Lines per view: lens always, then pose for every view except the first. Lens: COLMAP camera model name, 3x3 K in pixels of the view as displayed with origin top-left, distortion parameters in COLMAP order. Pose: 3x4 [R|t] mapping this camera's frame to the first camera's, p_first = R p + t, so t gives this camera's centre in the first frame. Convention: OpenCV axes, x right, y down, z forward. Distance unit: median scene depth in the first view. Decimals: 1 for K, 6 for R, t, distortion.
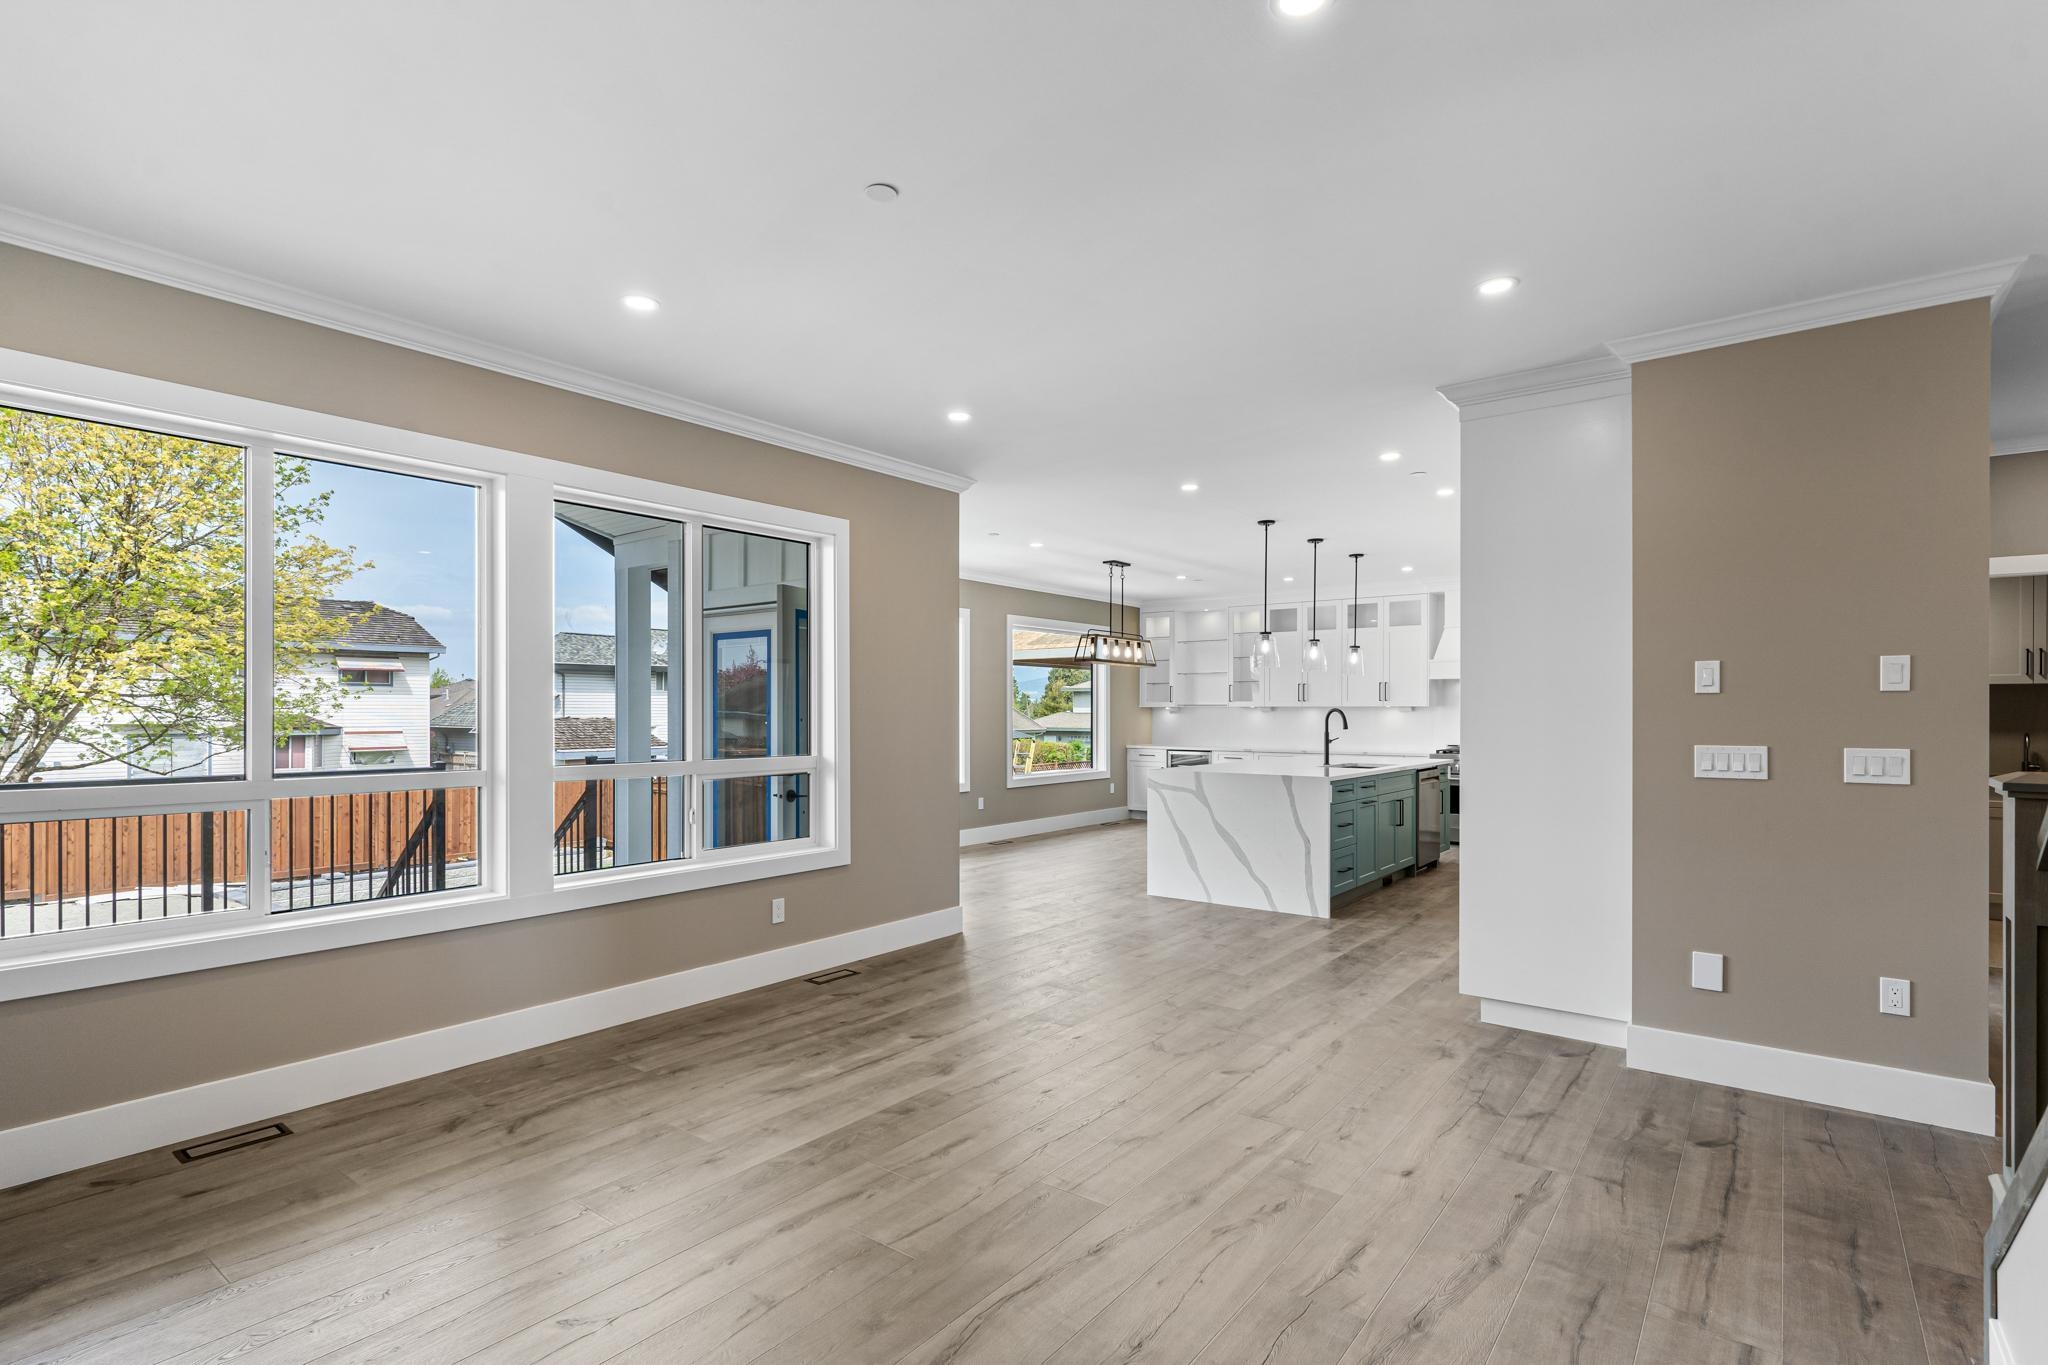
lens RADIAL K [[983.0, 0, 1020.8], [0, 983.0, 700.5], [0, 0, 1]] dist [-0.000355, 0.000240]
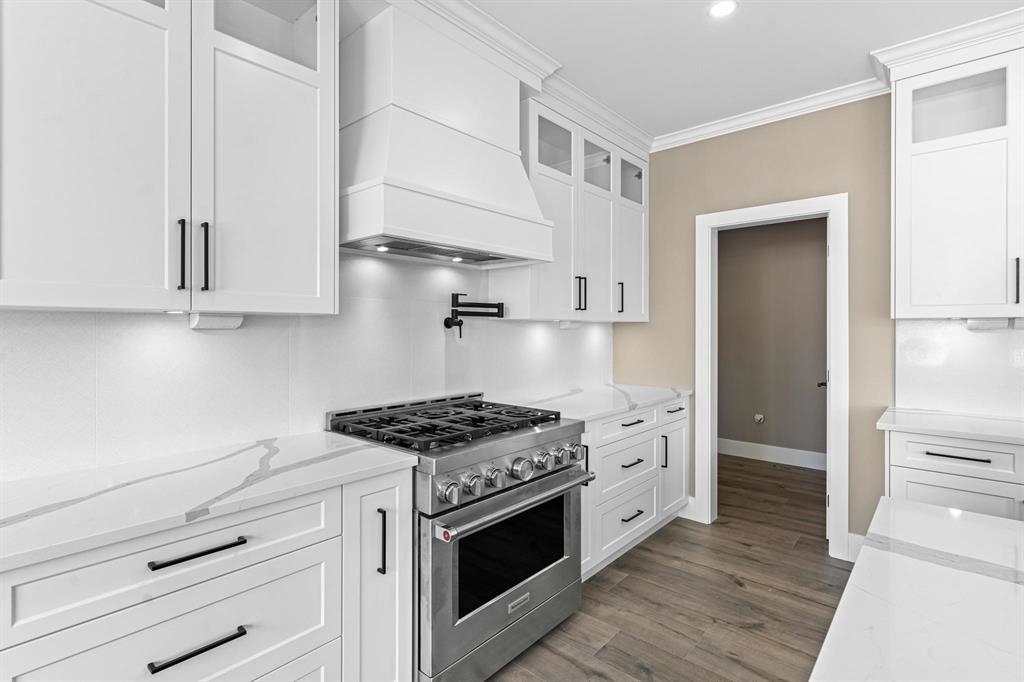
lens RADIAL K [[495.1, 0, 512.2], [0, 495.1, 331.1], [0, 0, 1]] dist [-0.000483, -0.000011]
pose [[0.061929, -0.006530, 0.998059, 0.631874], [-0.012920, 0.999890, 0.007344, 0.025730], [-0.997997, -0.013350, 0.061838, 2.400298]]
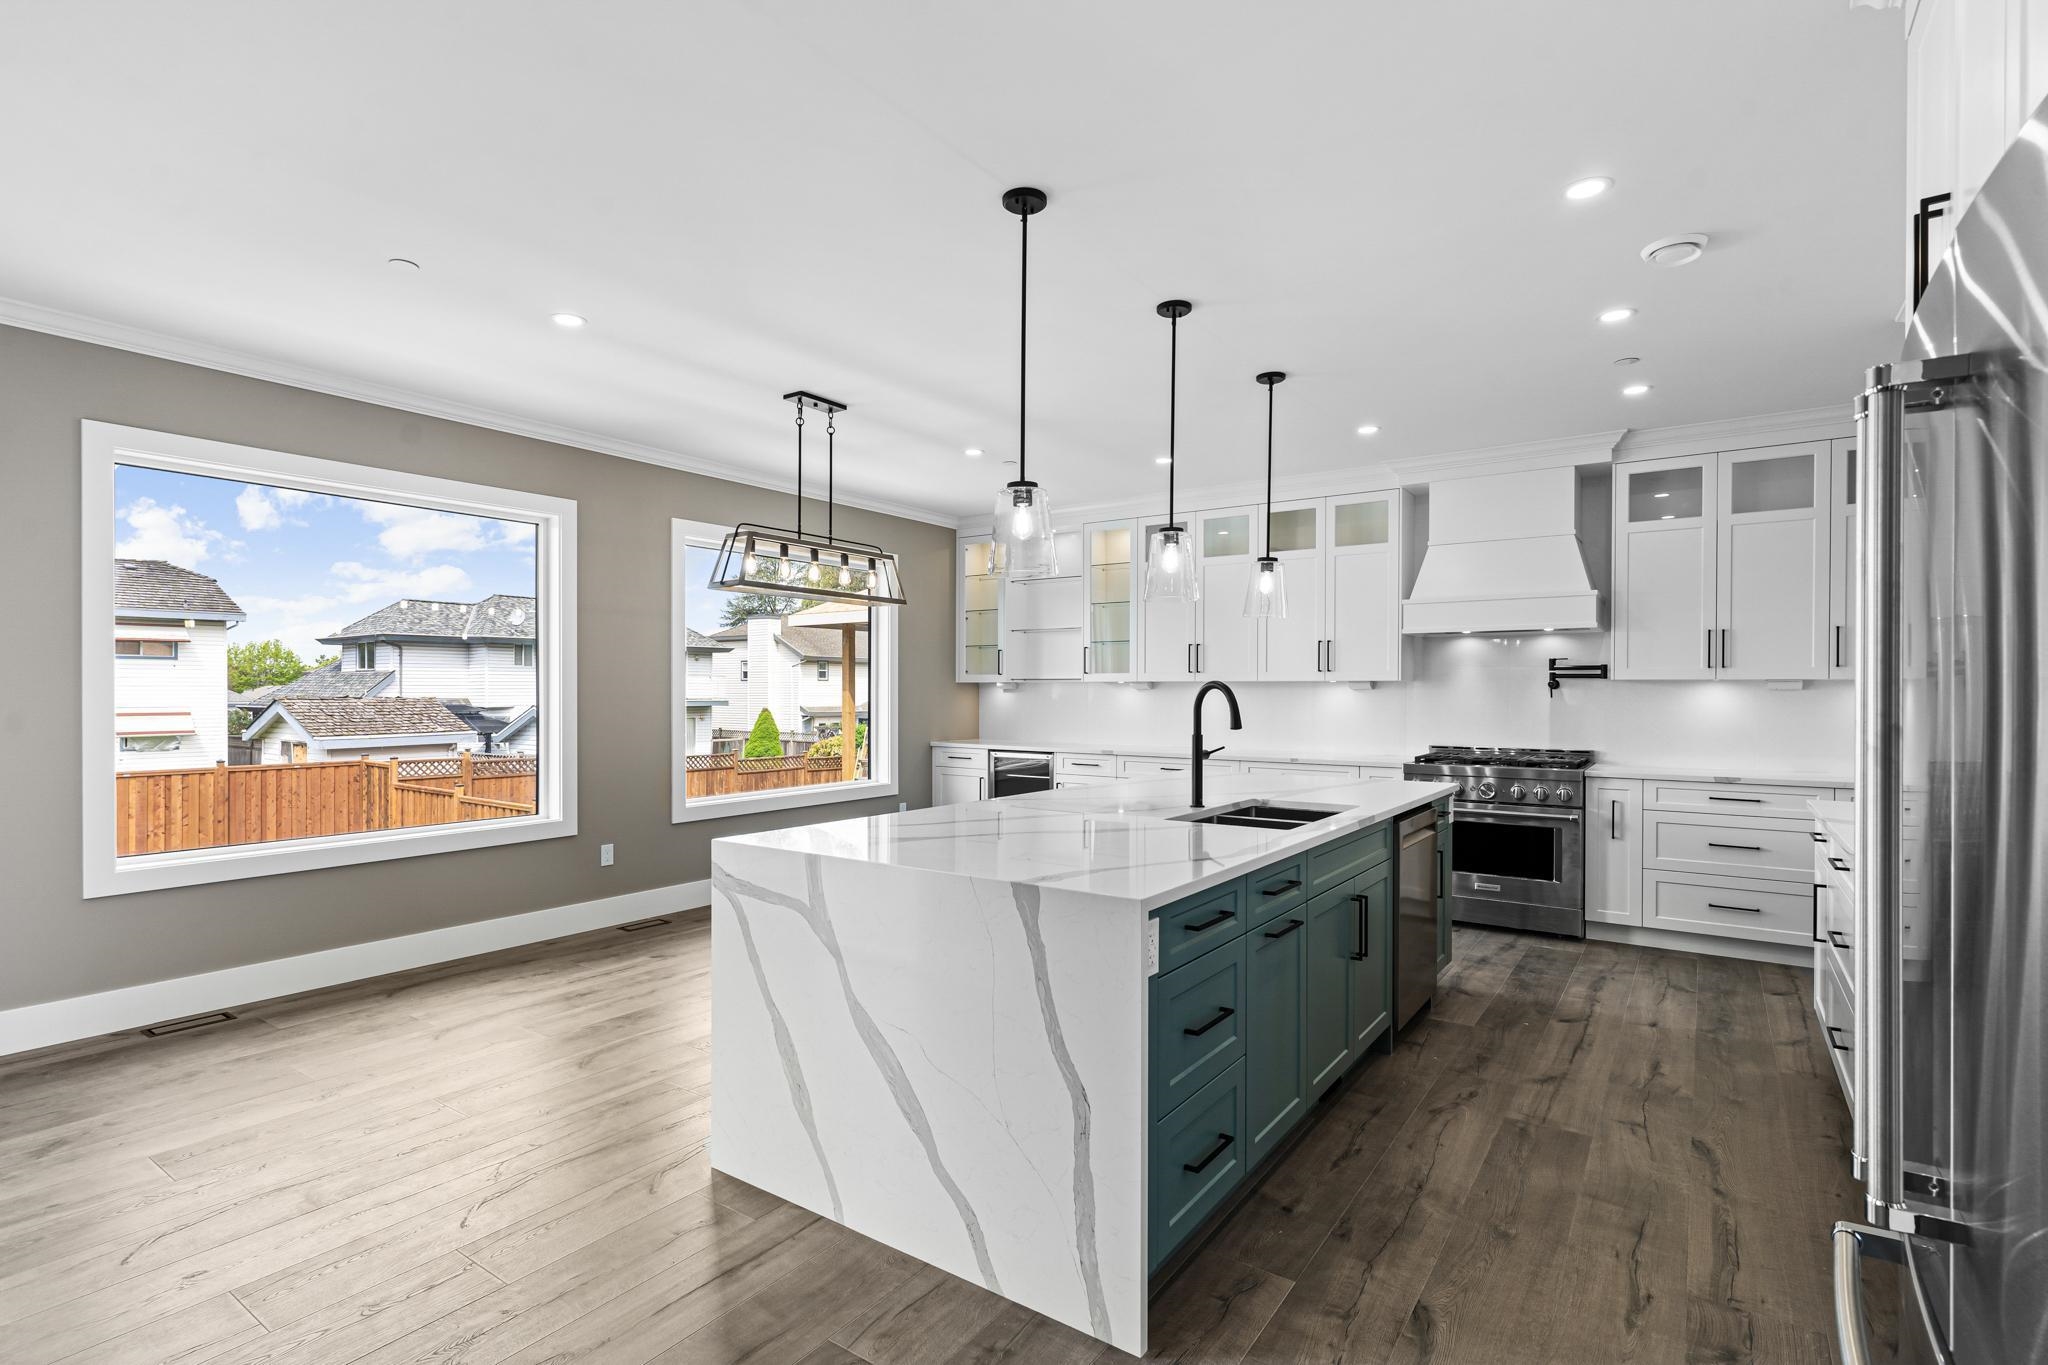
lens RADIAL K [[983.0, 0, 1020.8], [0, 983.0, 700.5], [0, 0, 1]] dist [-0.000355, 0.000240]
pose [[0.998695, 0.000267, 0.051068, 0.411127], [-0.001383, 0.999761, 0.021804, 0.013813], [-0.051050, -0.021846, 0.998457, 1.102997]]
